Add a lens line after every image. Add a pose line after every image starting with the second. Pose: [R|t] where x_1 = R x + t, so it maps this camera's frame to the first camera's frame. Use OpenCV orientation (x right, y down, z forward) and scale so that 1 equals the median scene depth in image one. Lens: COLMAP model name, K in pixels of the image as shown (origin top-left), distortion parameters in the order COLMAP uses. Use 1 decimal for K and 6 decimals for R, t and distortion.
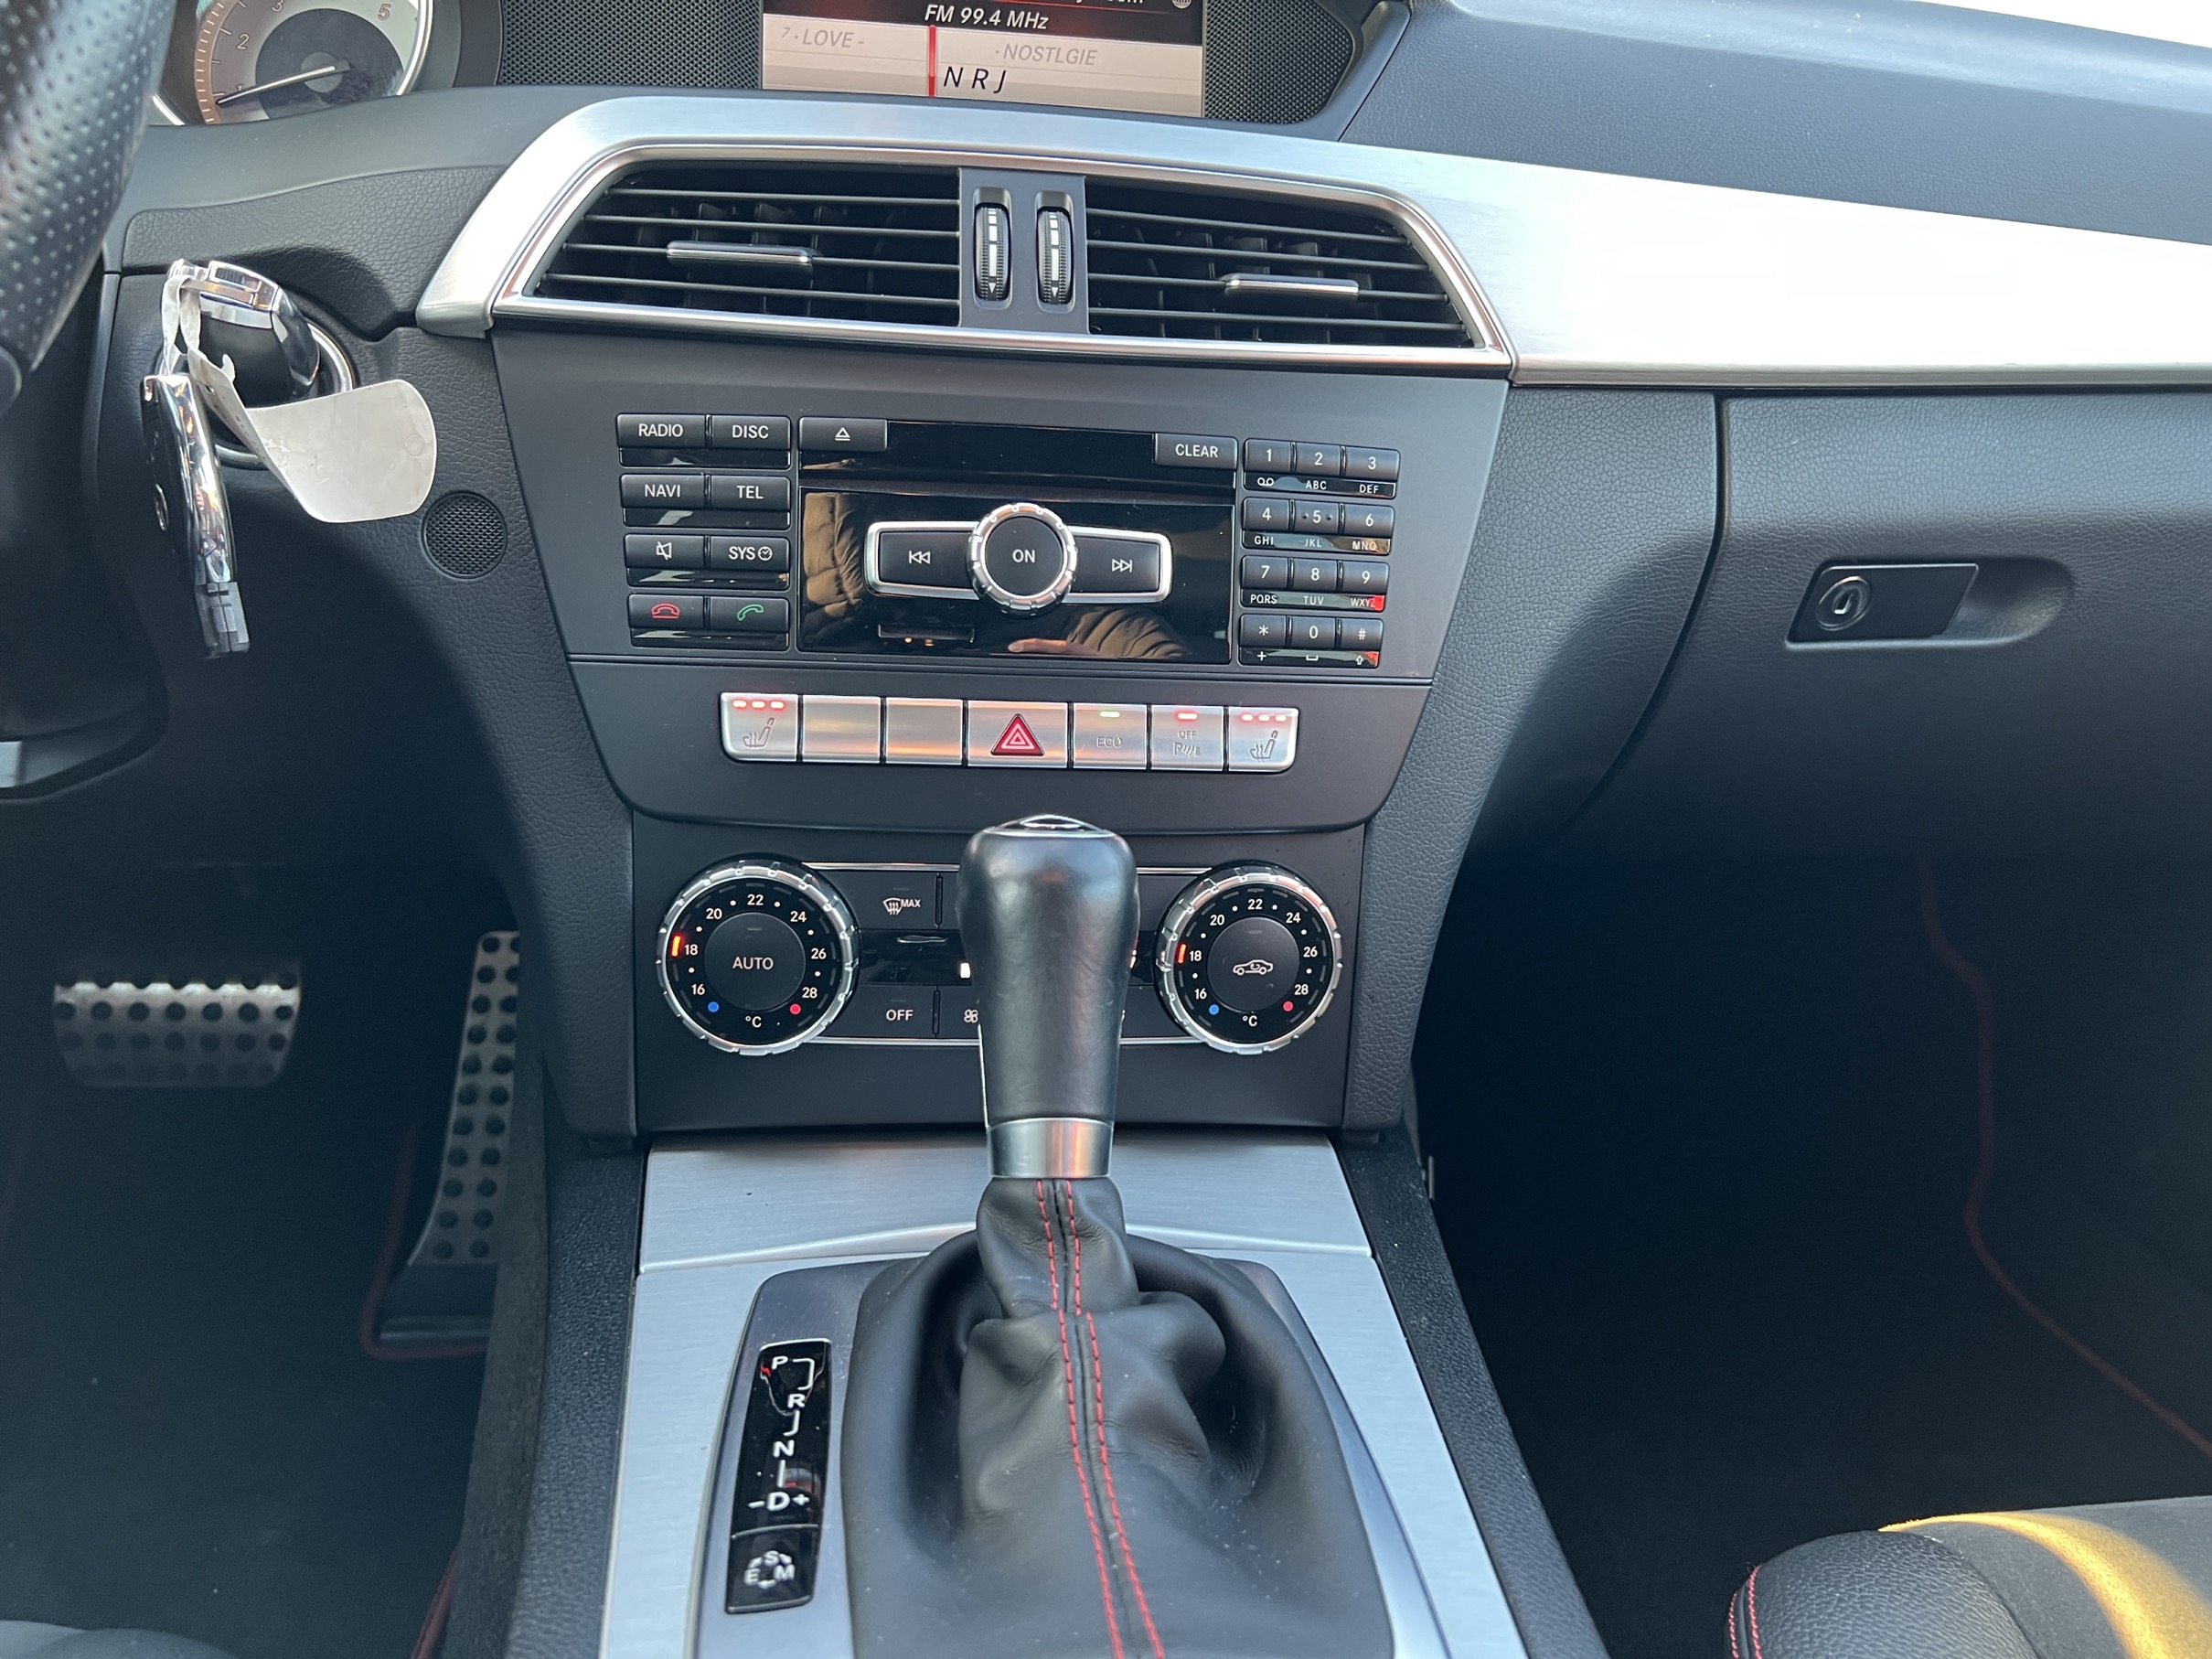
lens RADIAL K [[1677.4, 0, 1113.8], [0, 1677.4, 816.6], [0, 0, 1]] dist [0.047466, -0.047589]
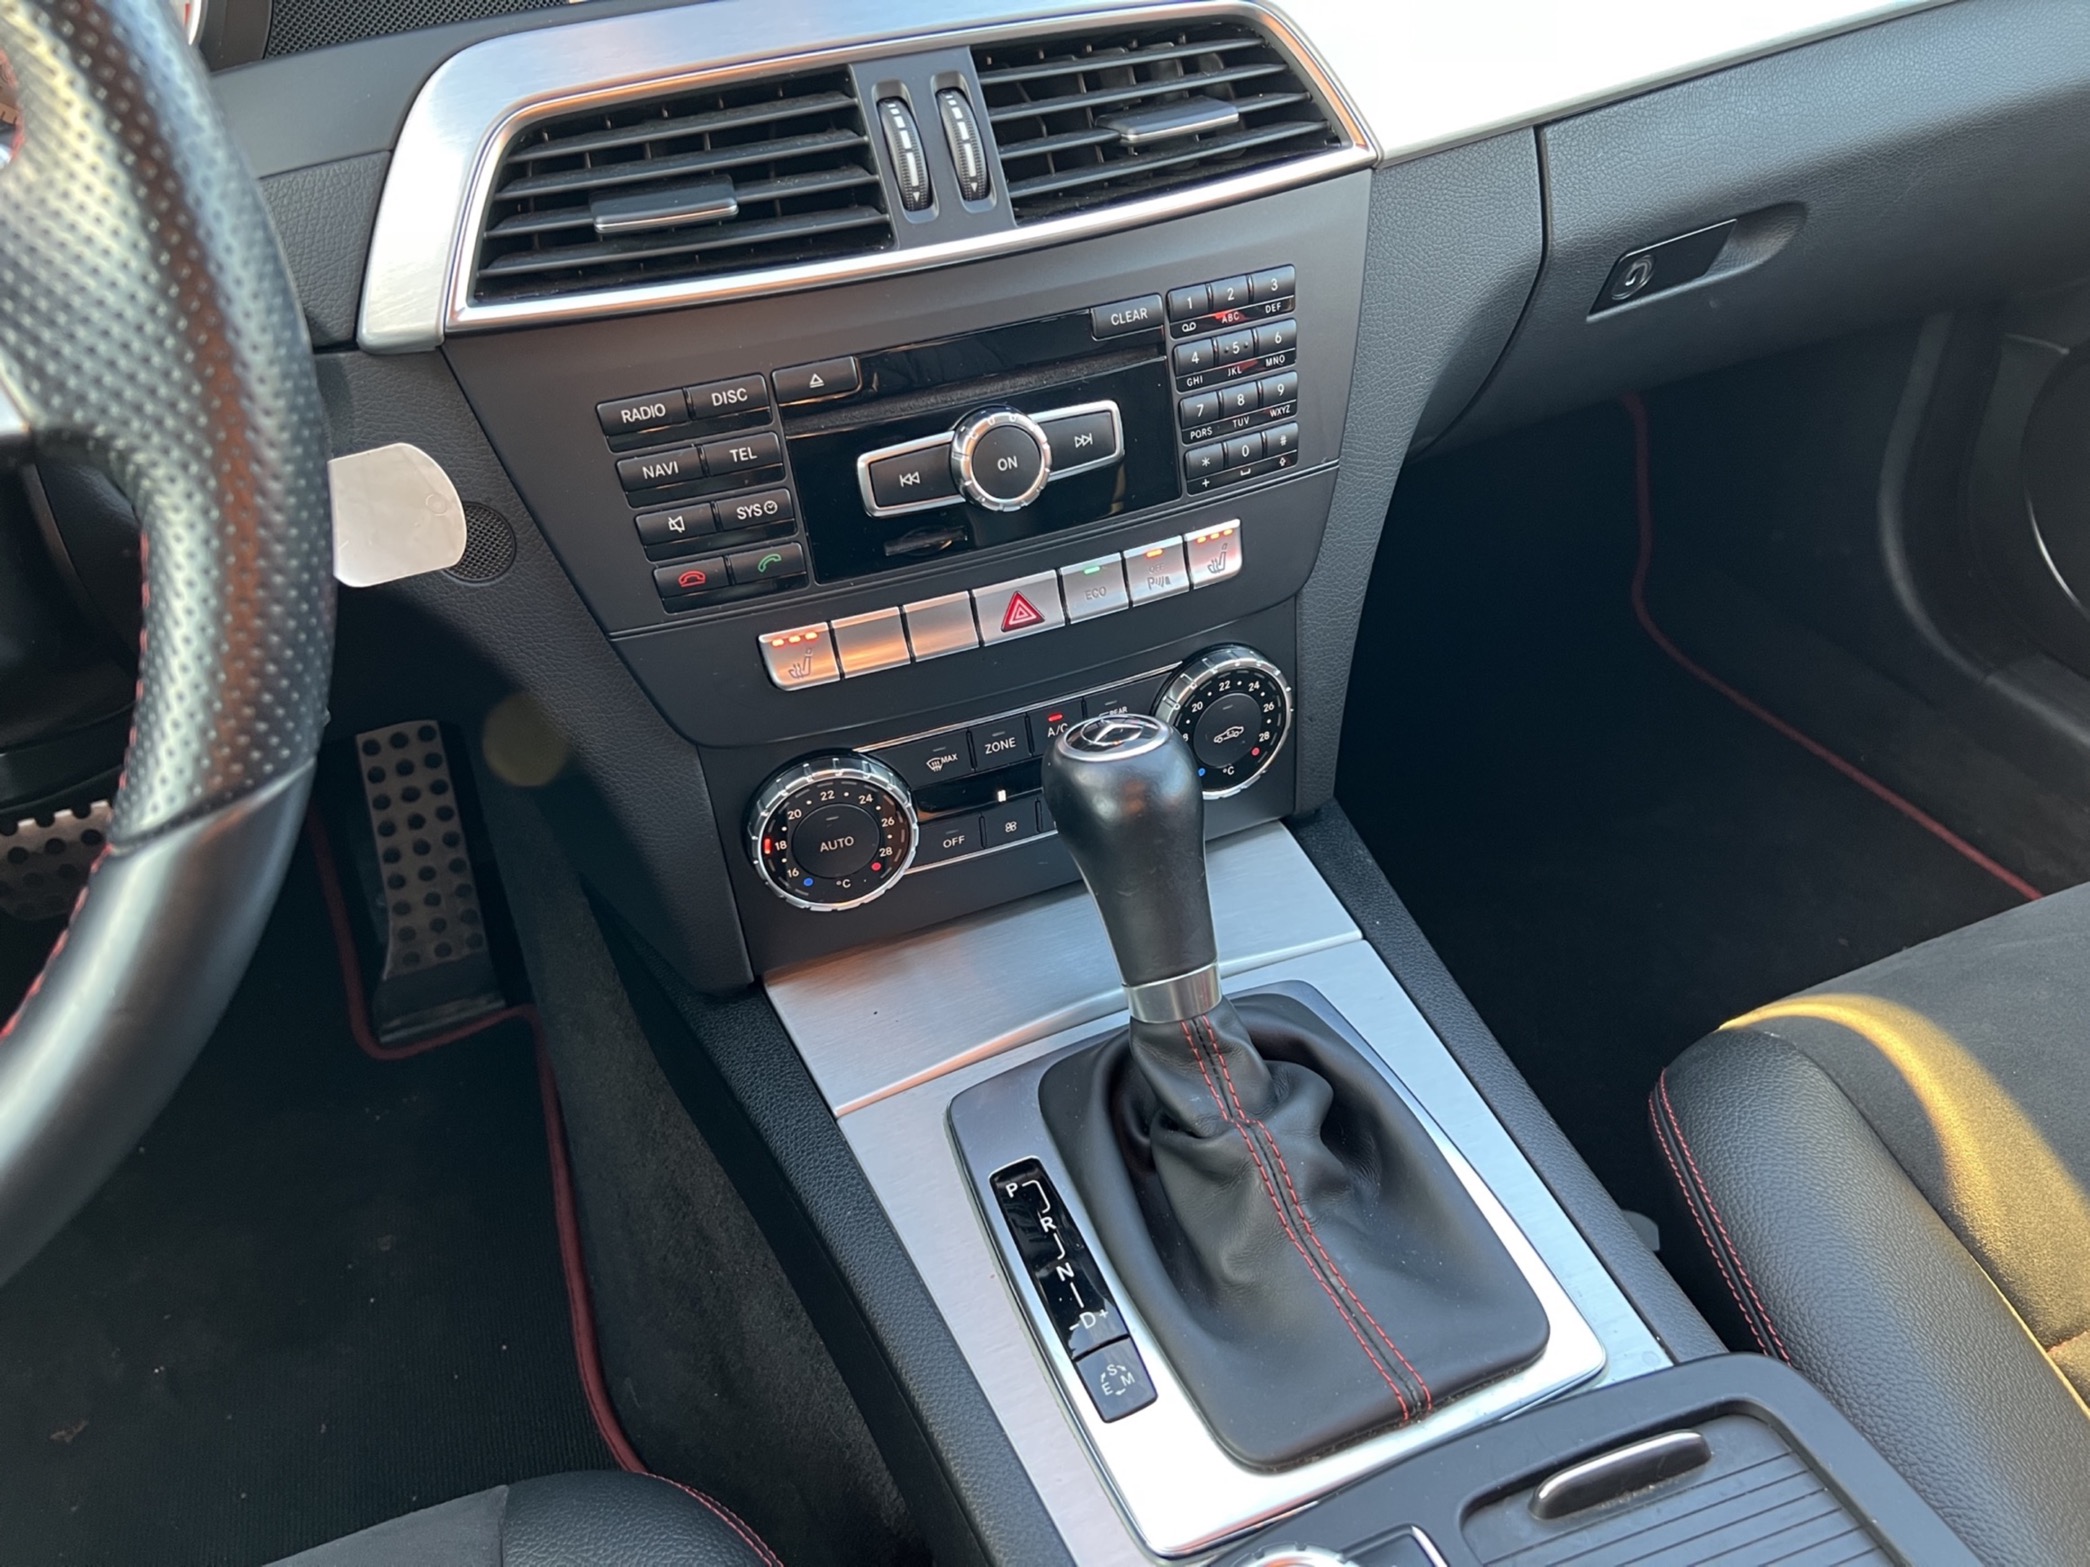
lens RADIAL K [[1584.8, 0, 1059.0], [0, 1584.8, 777.4], [0, 0, 1]] dist [0.047466, -0.047589]
pose [[0.960891, -0.237572, 0.142297, -0.210424], [0.169294, 0.910581, 0.377070, -0.341821], [-0.219154, -0.338233, 0.915188, -0.024626]]
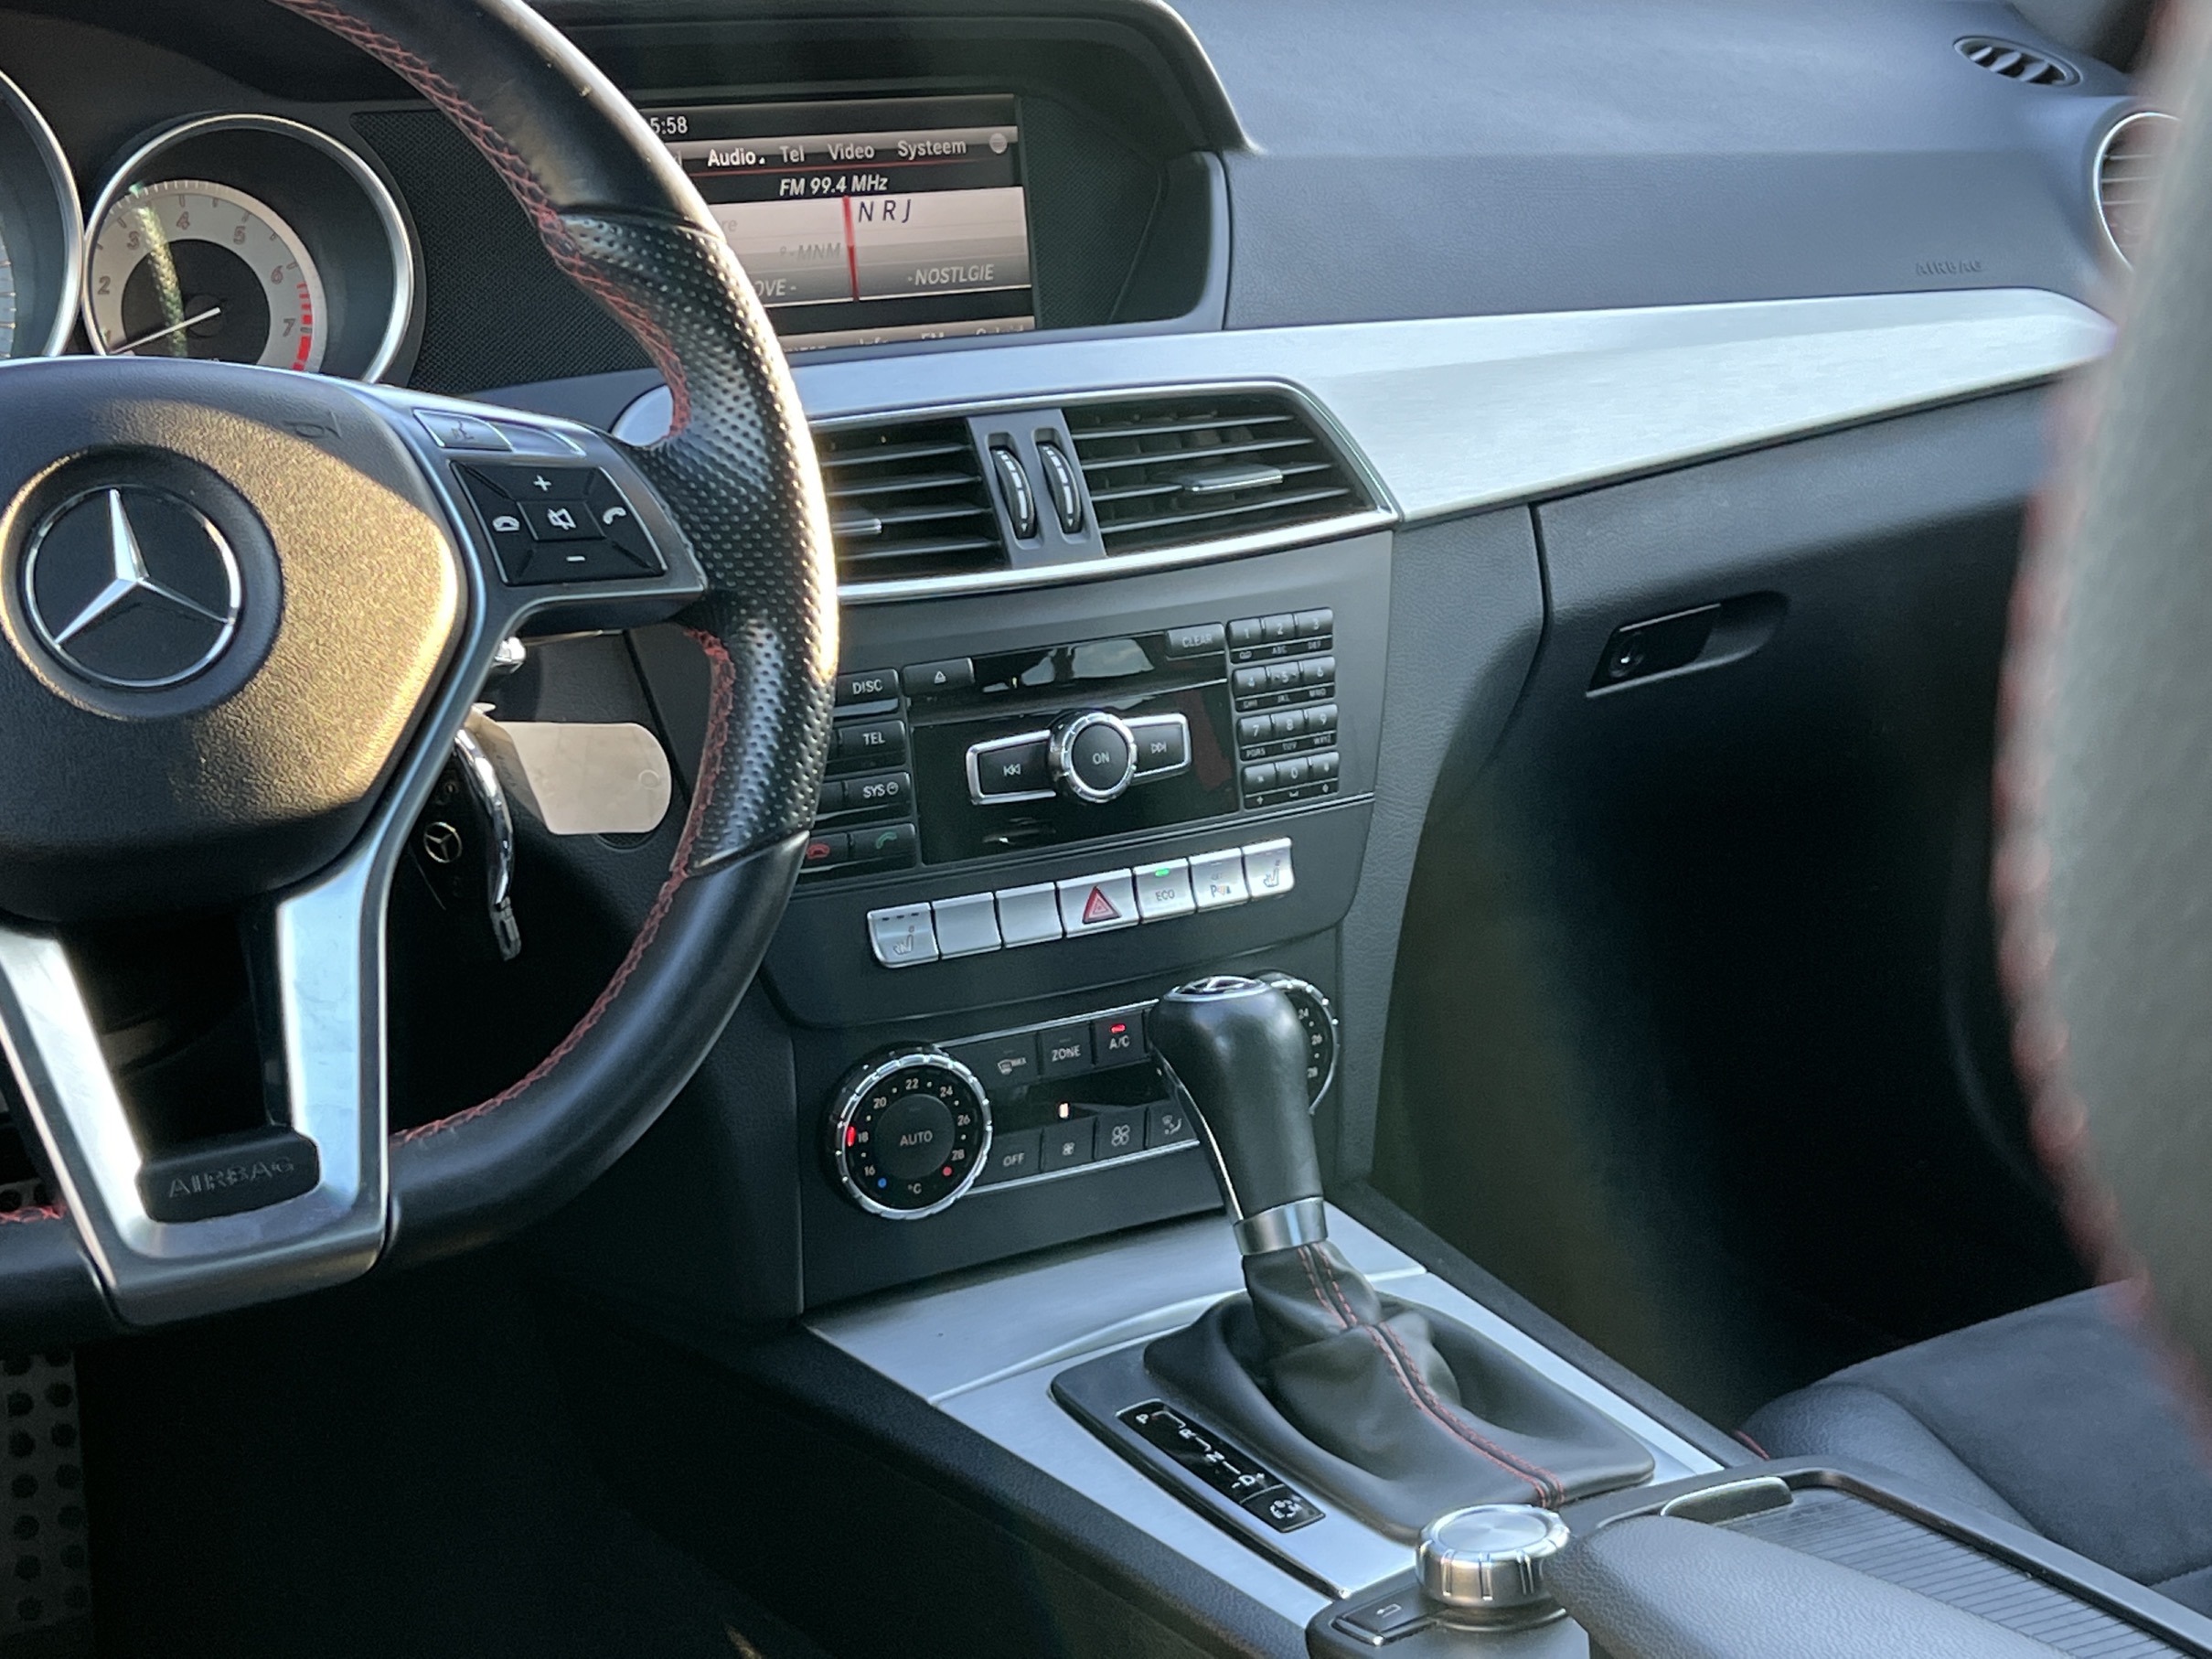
lens RADIAL K [[3614.3, 0, 1119.1], [0, 3614.3, 837.2], [0, 0, 1]] dist [0.069229, 0.000000]
pose [[0.901771, -0.159584, 0.401674, -1.040984], [0.134095, 0.986781, 0.091000, -0.319425], [-0.410887, -0.028198, 0.911250, -1.288742]]
